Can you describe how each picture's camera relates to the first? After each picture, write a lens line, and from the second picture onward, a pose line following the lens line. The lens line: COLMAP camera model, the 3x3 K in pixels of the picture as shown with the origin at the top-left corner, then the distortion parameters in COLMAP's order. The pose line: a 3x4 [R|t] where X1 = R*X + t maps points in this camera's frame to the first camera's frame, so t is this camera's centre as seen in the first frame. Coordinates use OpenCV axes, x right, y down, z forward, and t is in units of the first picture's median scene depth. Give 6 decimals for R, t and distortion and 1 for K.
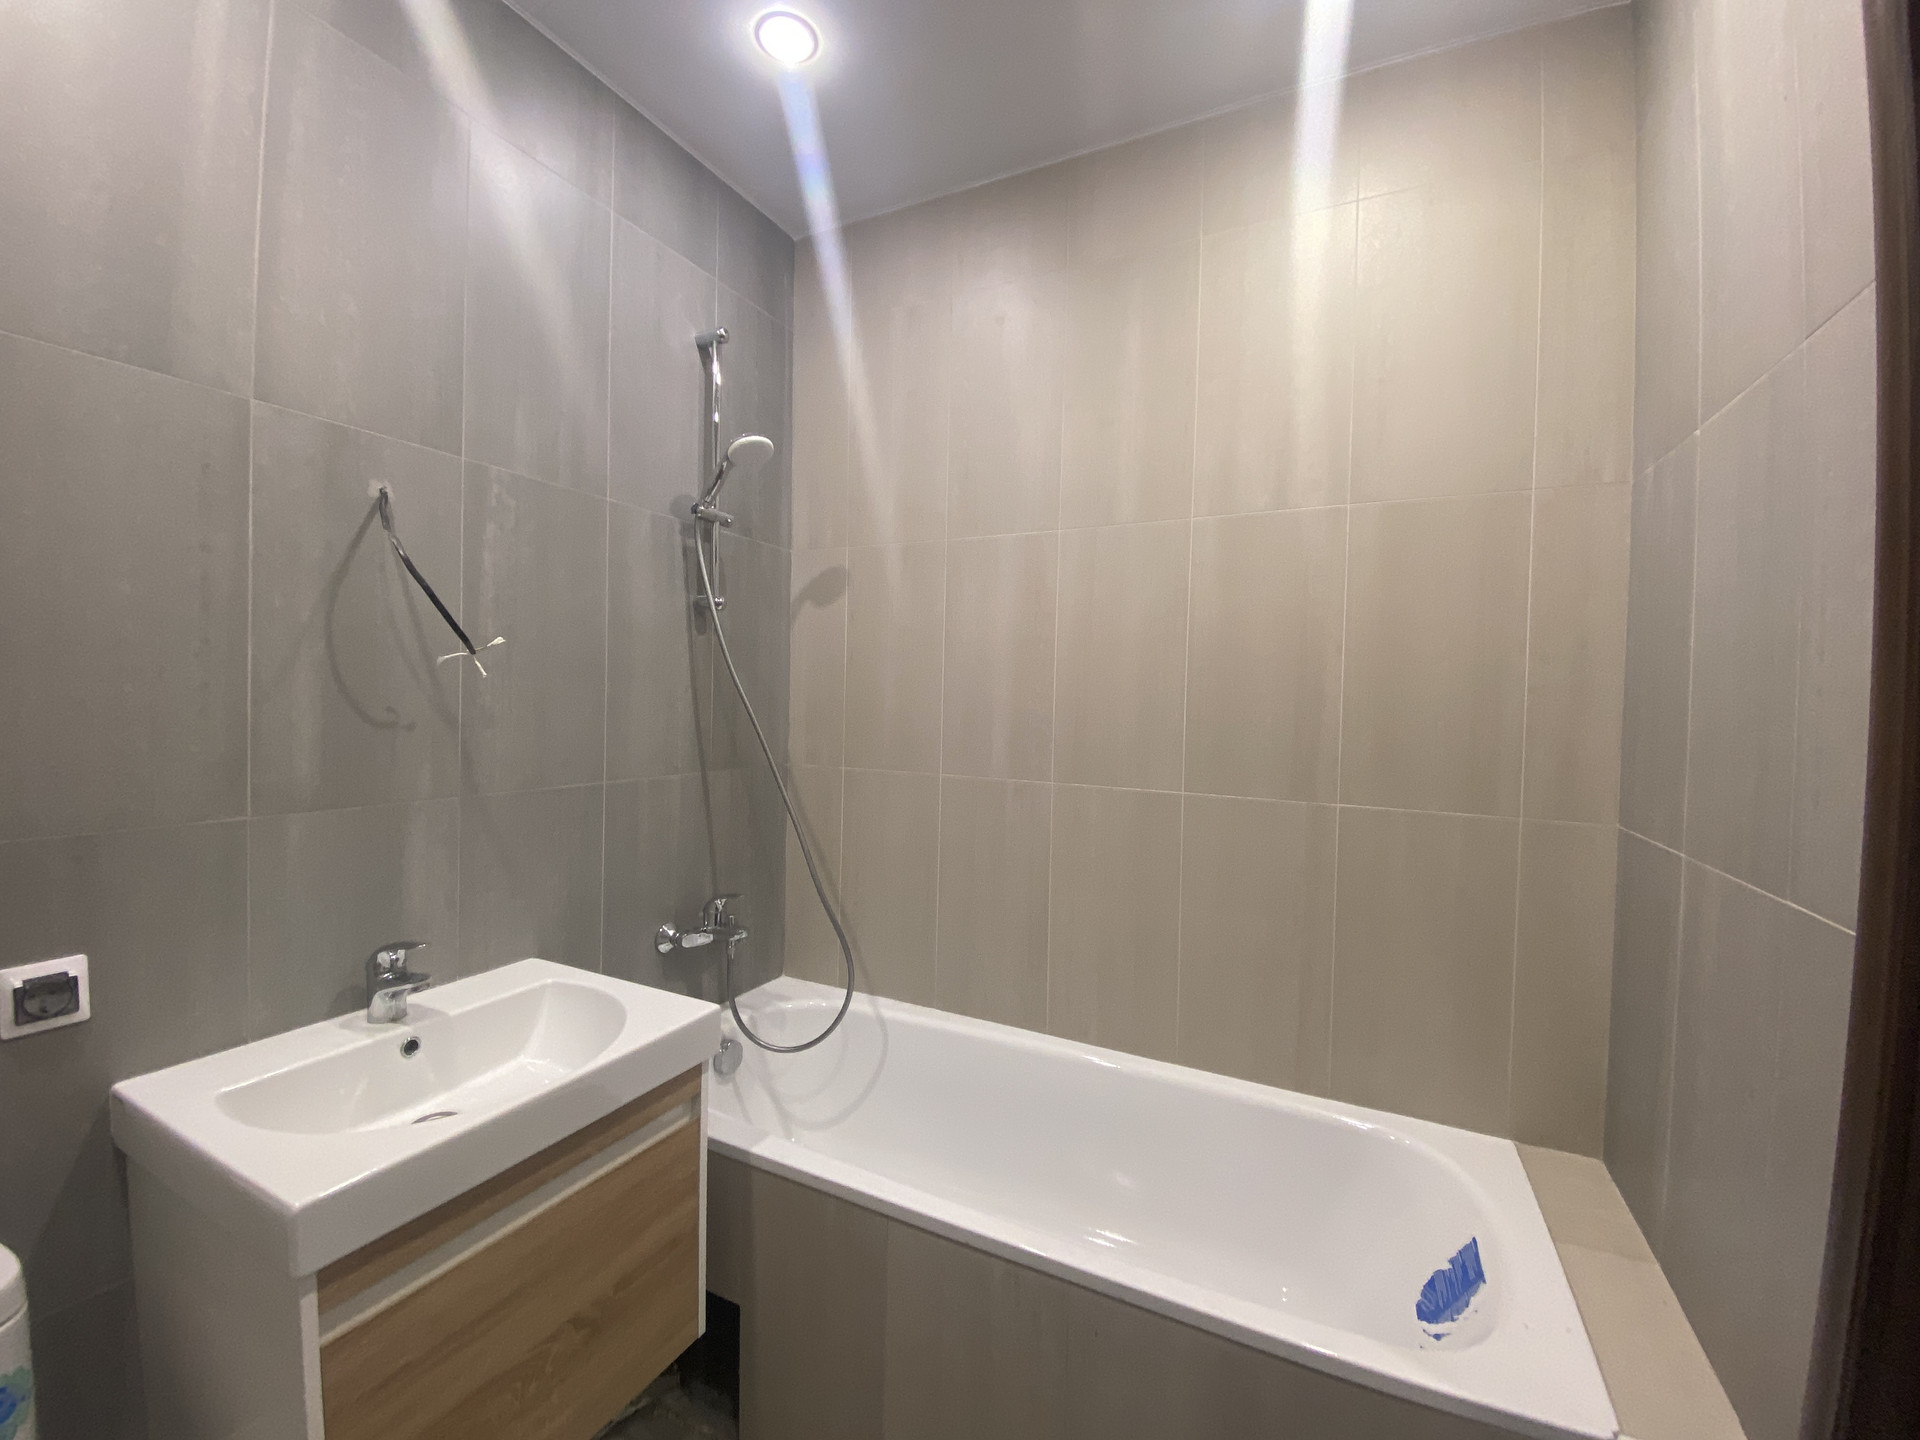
lens RADIAL K [[780.7, 0, 969.9], [0, 780.7, 712.3], [0, 0, 1]] dist [-0.006368, -0.009369]
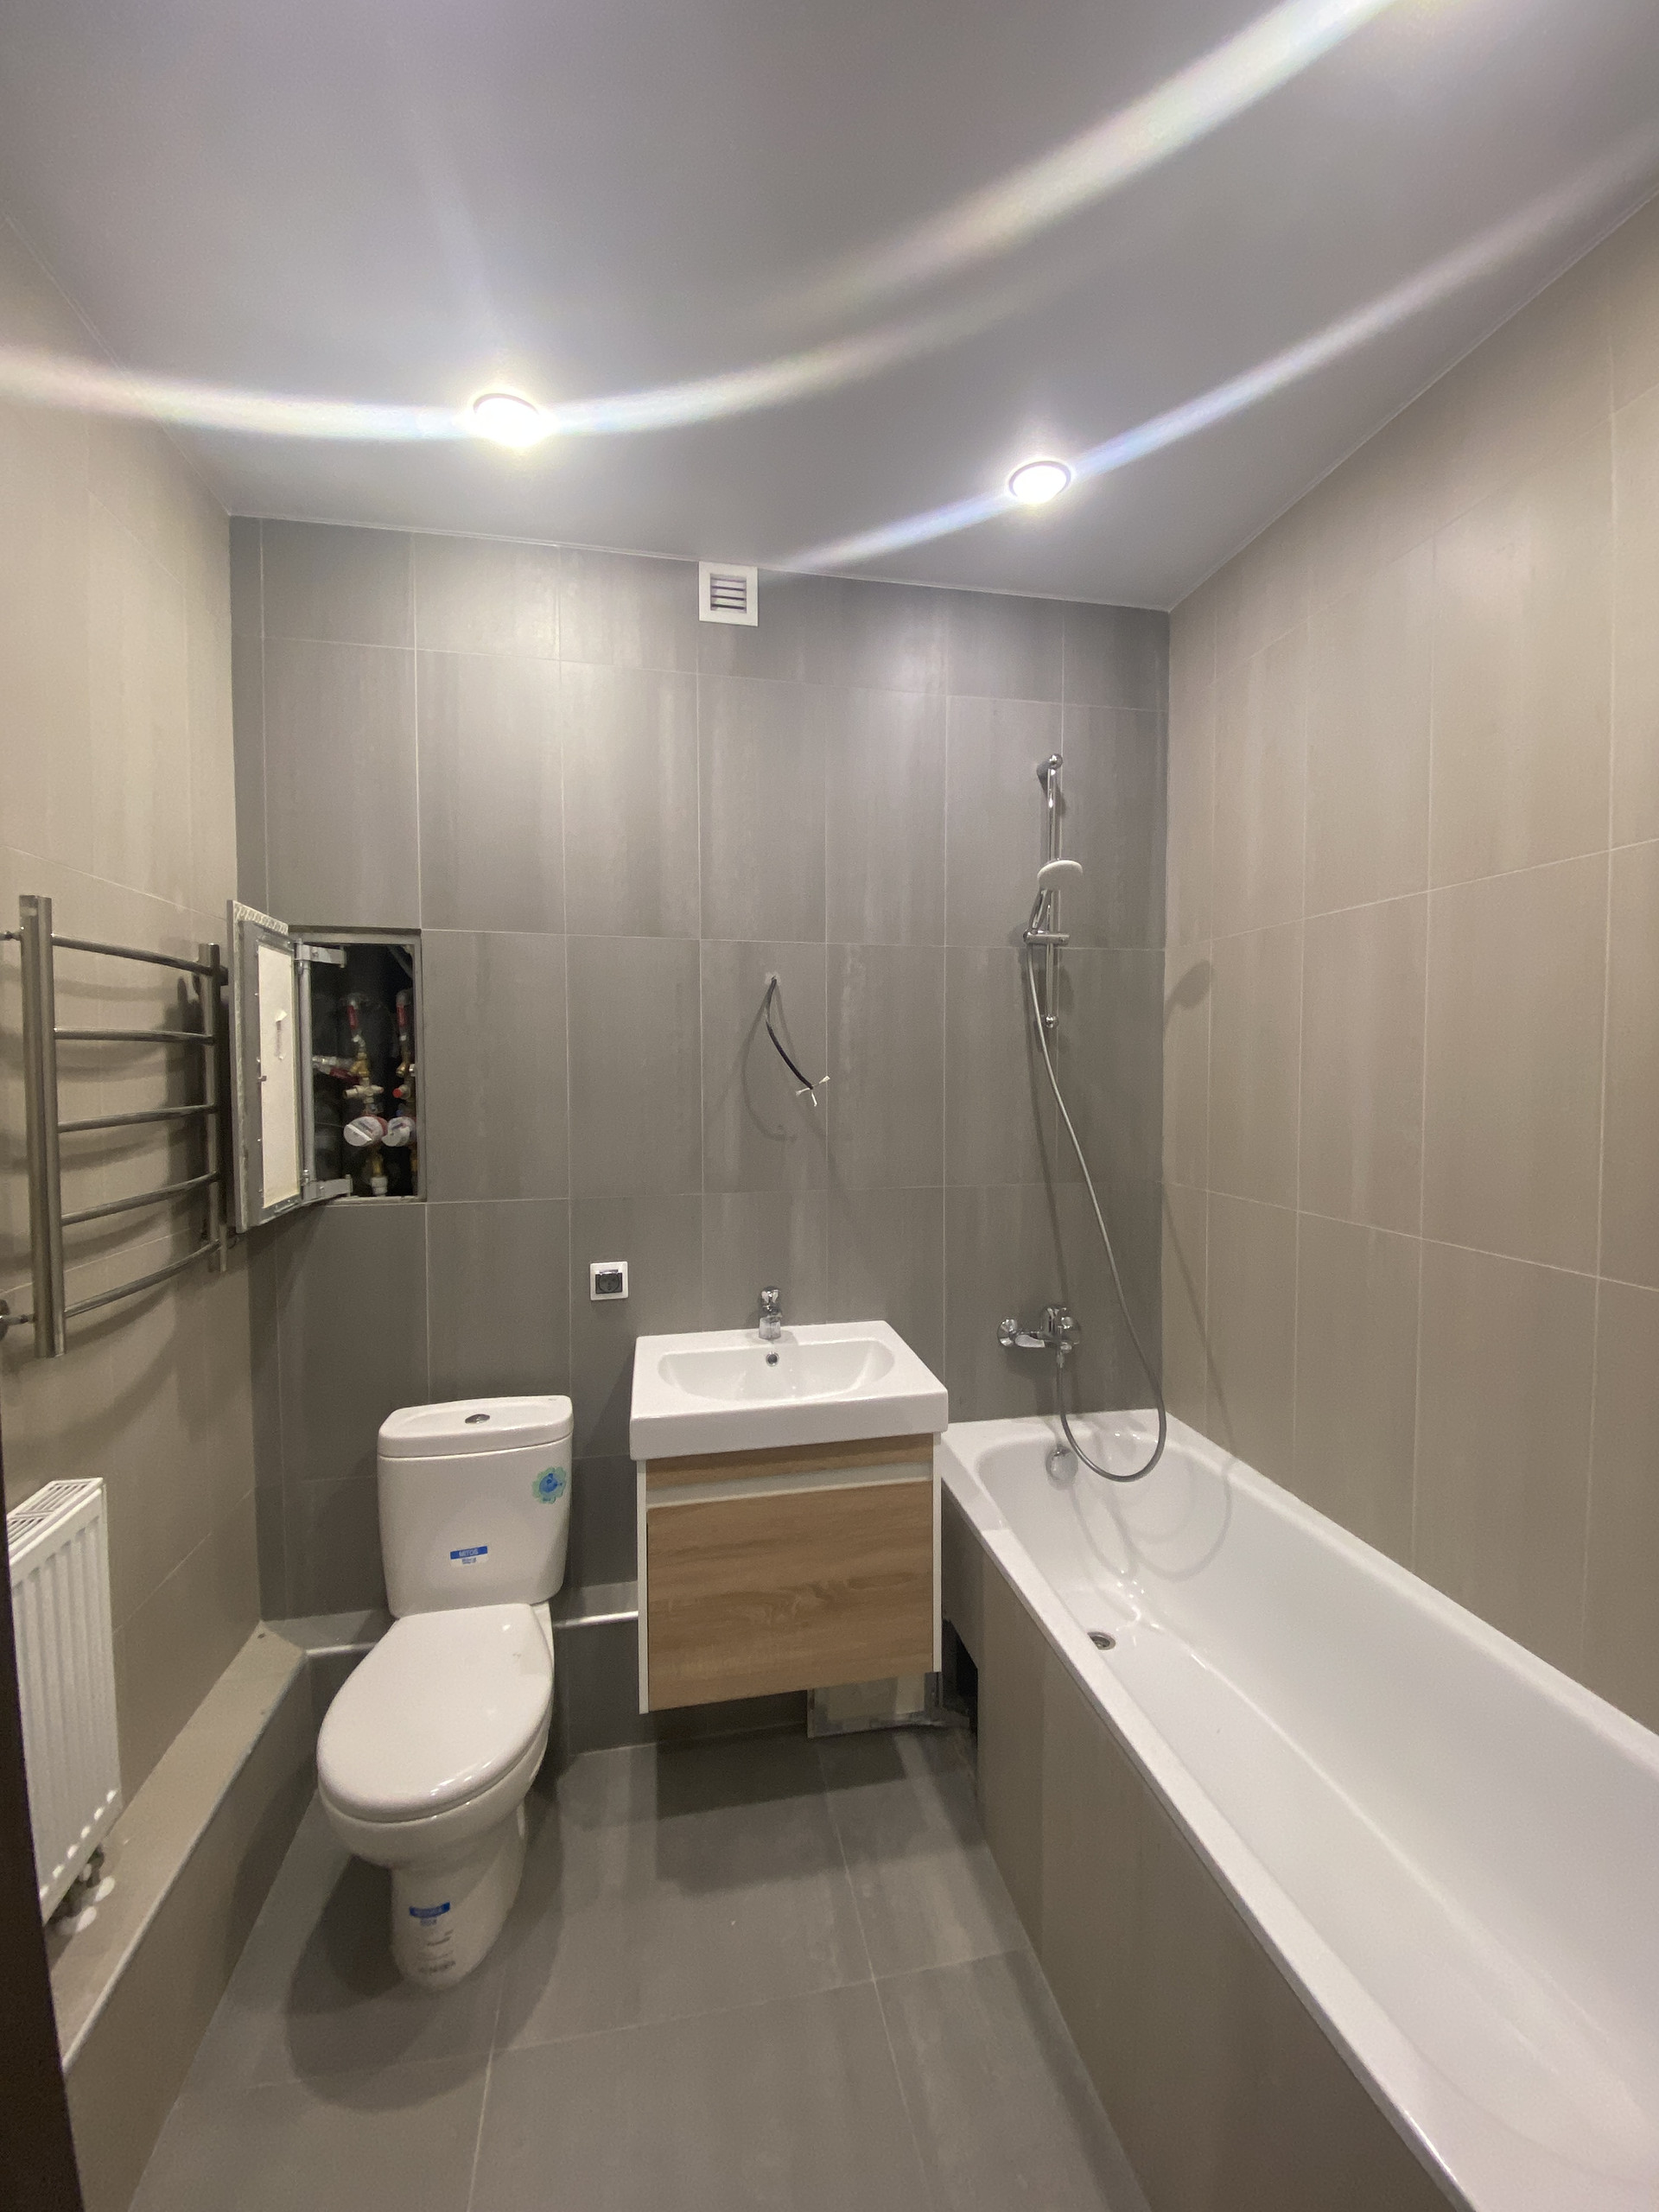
lens RADIAL K [[899.4, 0, 839.8], [0, 899.4, 1085.3], [0, 0, 1]] dist [-0.006368, -0.009369]
pose [[0.588512, -0.004320, -0.808477, 0.684757], [0.007313, 0.999973, -0.000020, -0.081908], [0.808455, -0.005901, 0.588528, 0.095958]]
